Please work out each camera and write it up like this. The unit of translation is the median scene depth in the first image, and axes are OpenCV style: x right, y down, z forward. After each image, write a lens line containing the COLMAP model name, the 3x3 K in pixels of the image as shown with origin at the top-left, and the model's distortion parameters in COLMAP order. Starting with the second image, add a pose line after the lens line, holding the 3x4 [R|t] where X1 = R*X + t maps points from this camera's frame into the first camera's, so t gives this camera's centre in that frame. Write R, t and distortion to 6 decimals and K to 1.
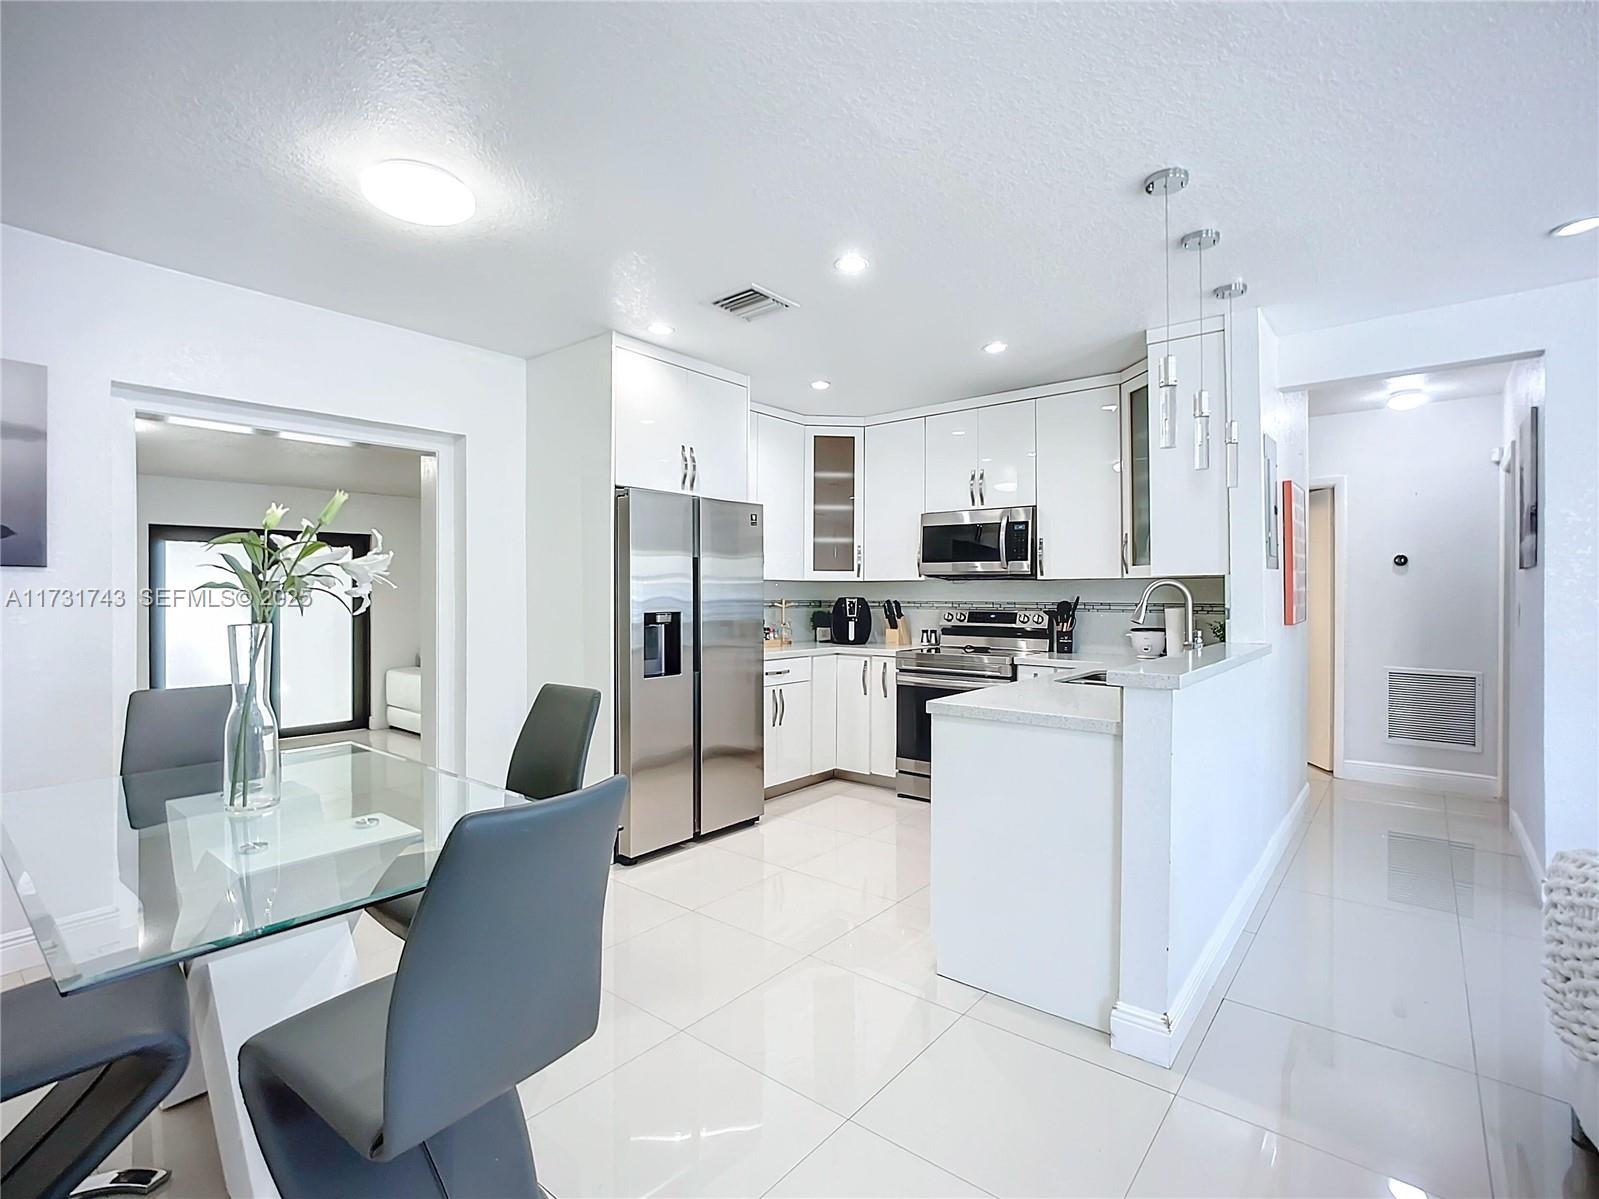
lens RADIAL K [[758.0, 0, 790.3], [0, 758.0, 591.9], [0, 0, 1]] dist [0.001274, -0.000012]
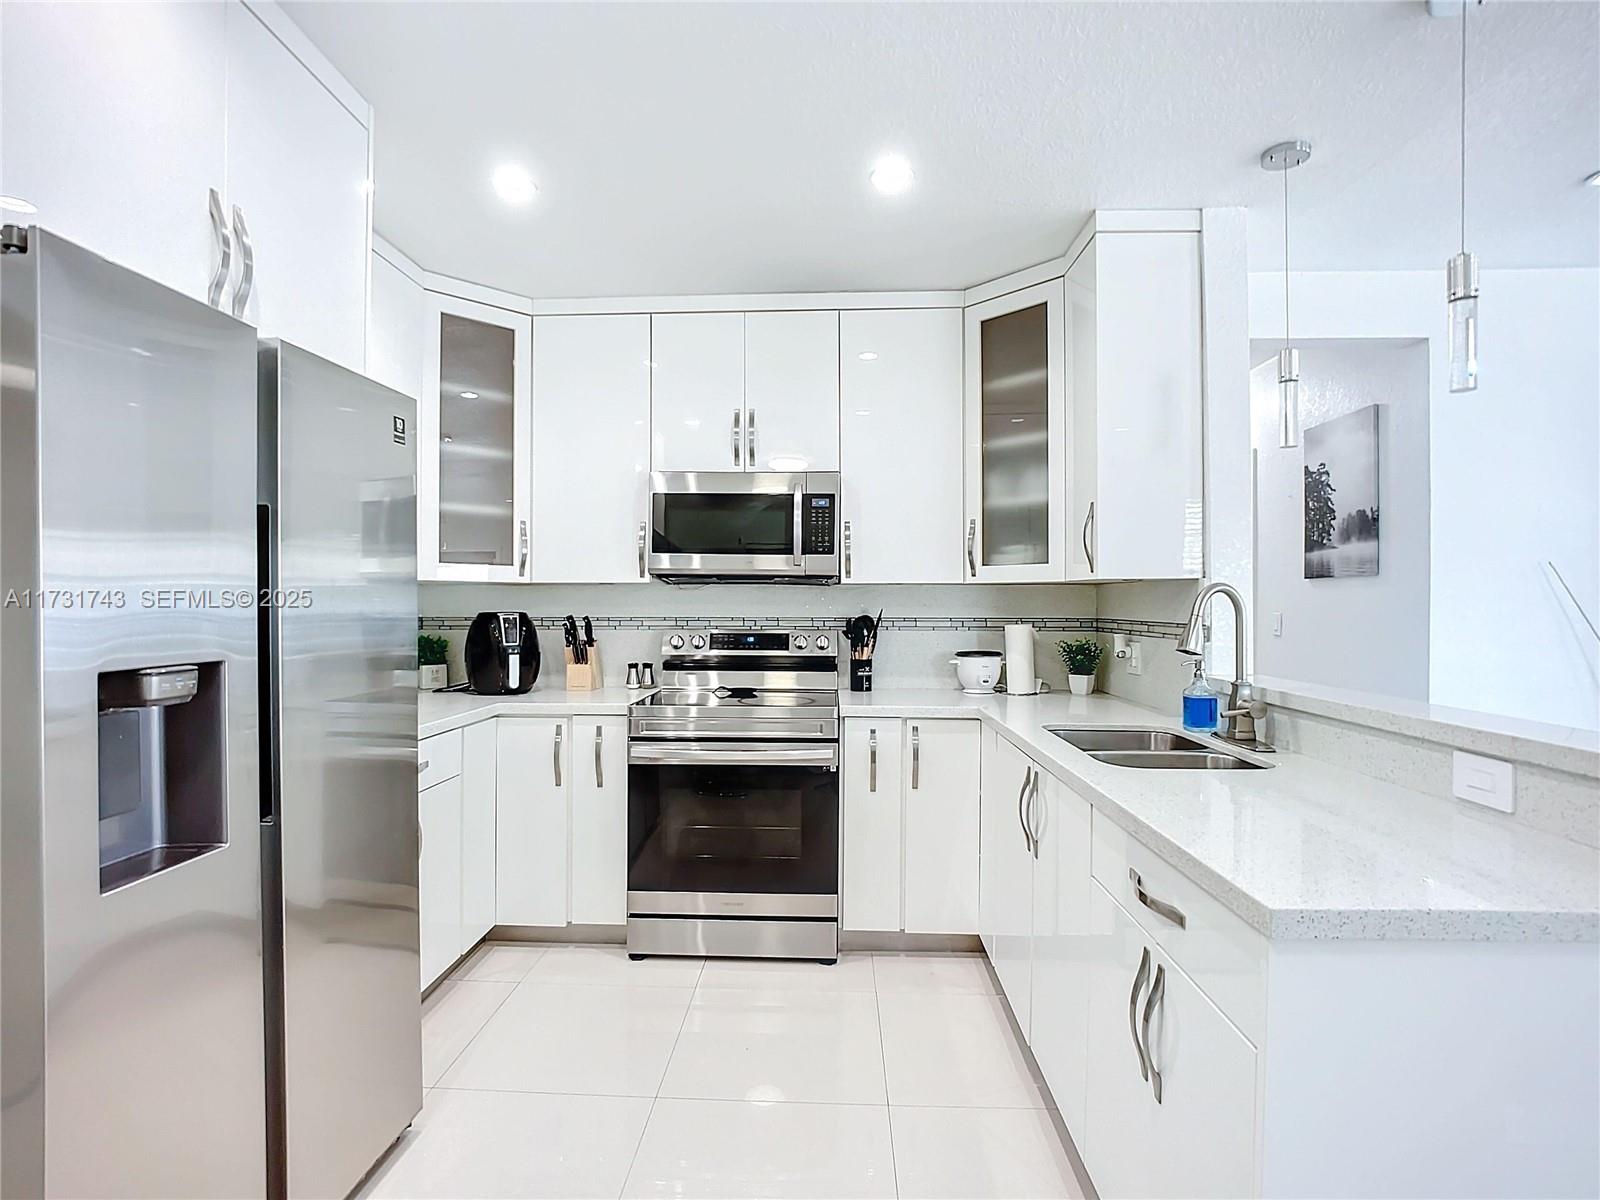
lens RADIAL K [[795.1, 0, 791.1], [0, 795.1, 604.5], [0, 0, 1]] dist [-0.004944, -0.000327]
pose [[0.797829, -0.000738, 0.602884, -0.119638], [-0.000636, 0.999998, 0.002067, 0.000470], [-0.602884, -0.002032, 0.797826, 0.435916]]
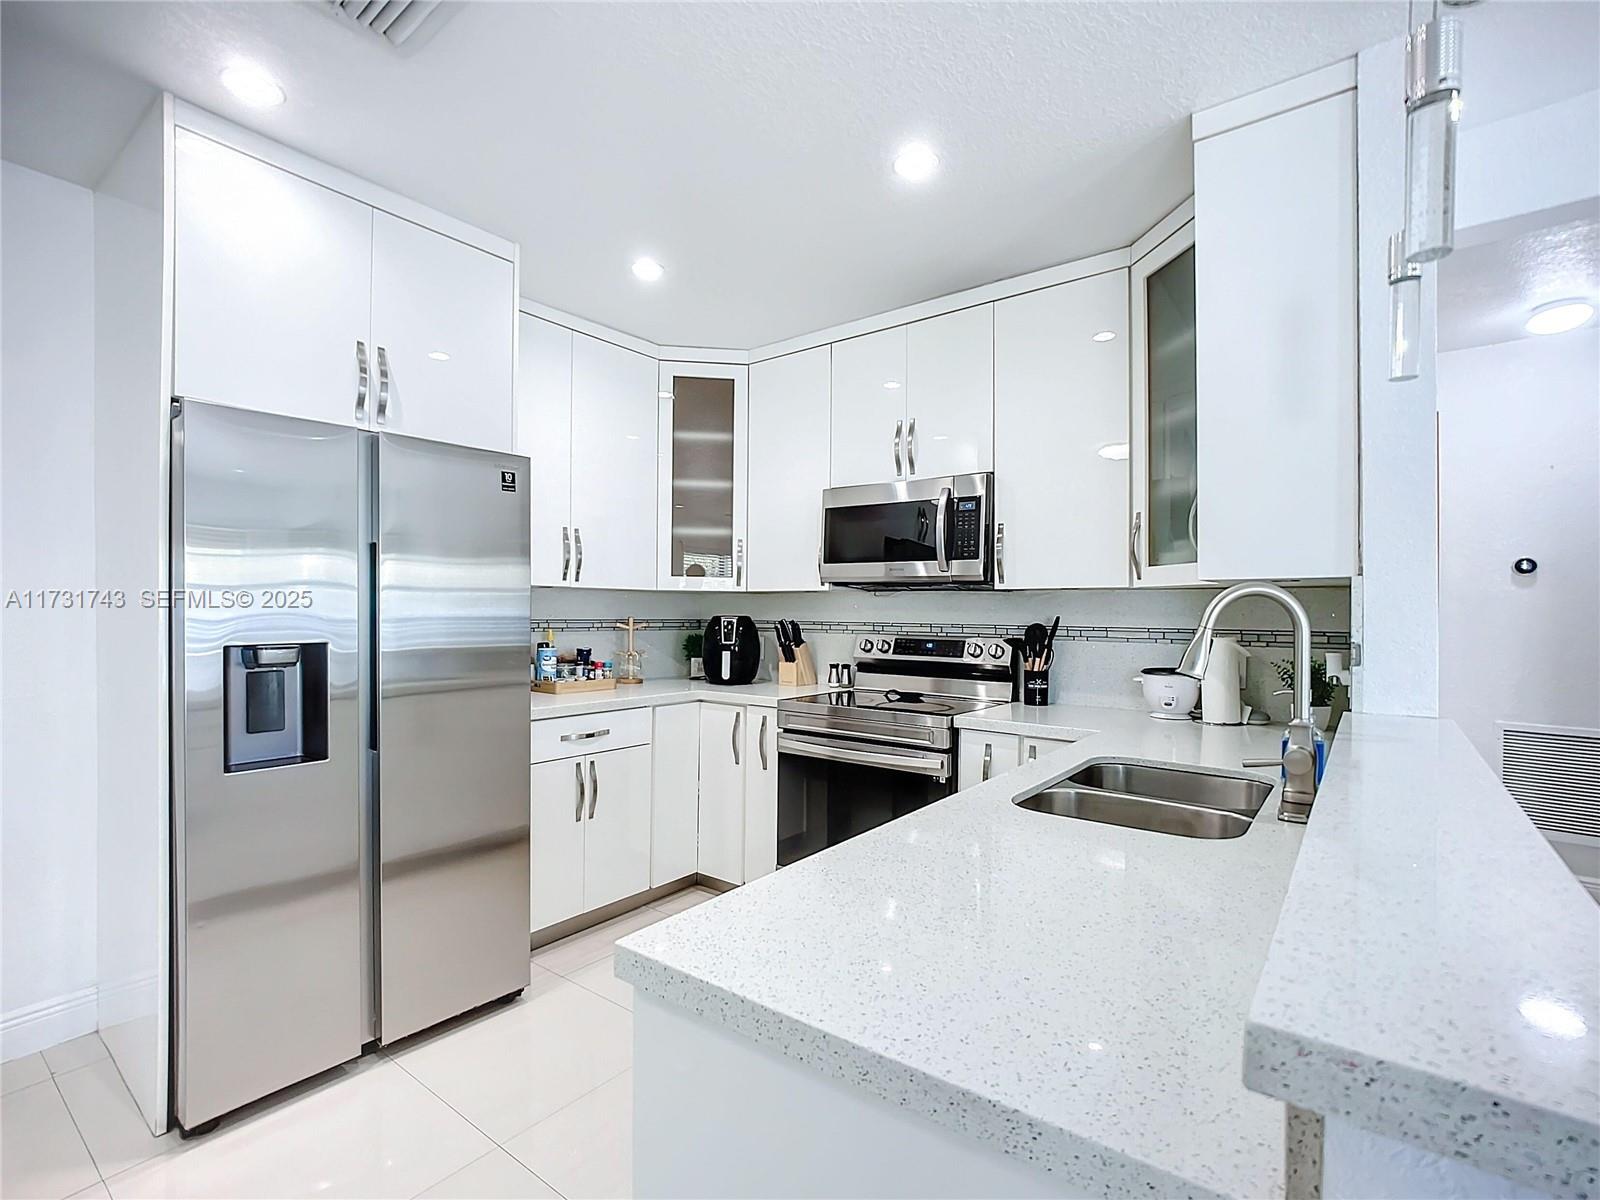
lens RADIAL K [[756.7, 0, 798.0], [0, 756.7, 612.2], [0, 0, 1]] dist [0.002109, 0.000282]
pose [[0.999221, 0.005484, 0.039068, 0.127792], [-0.005701, 0.999969, 0.005446, 0.000063], [-0.039037, -0.005664, 0.999222, 0.348934]]
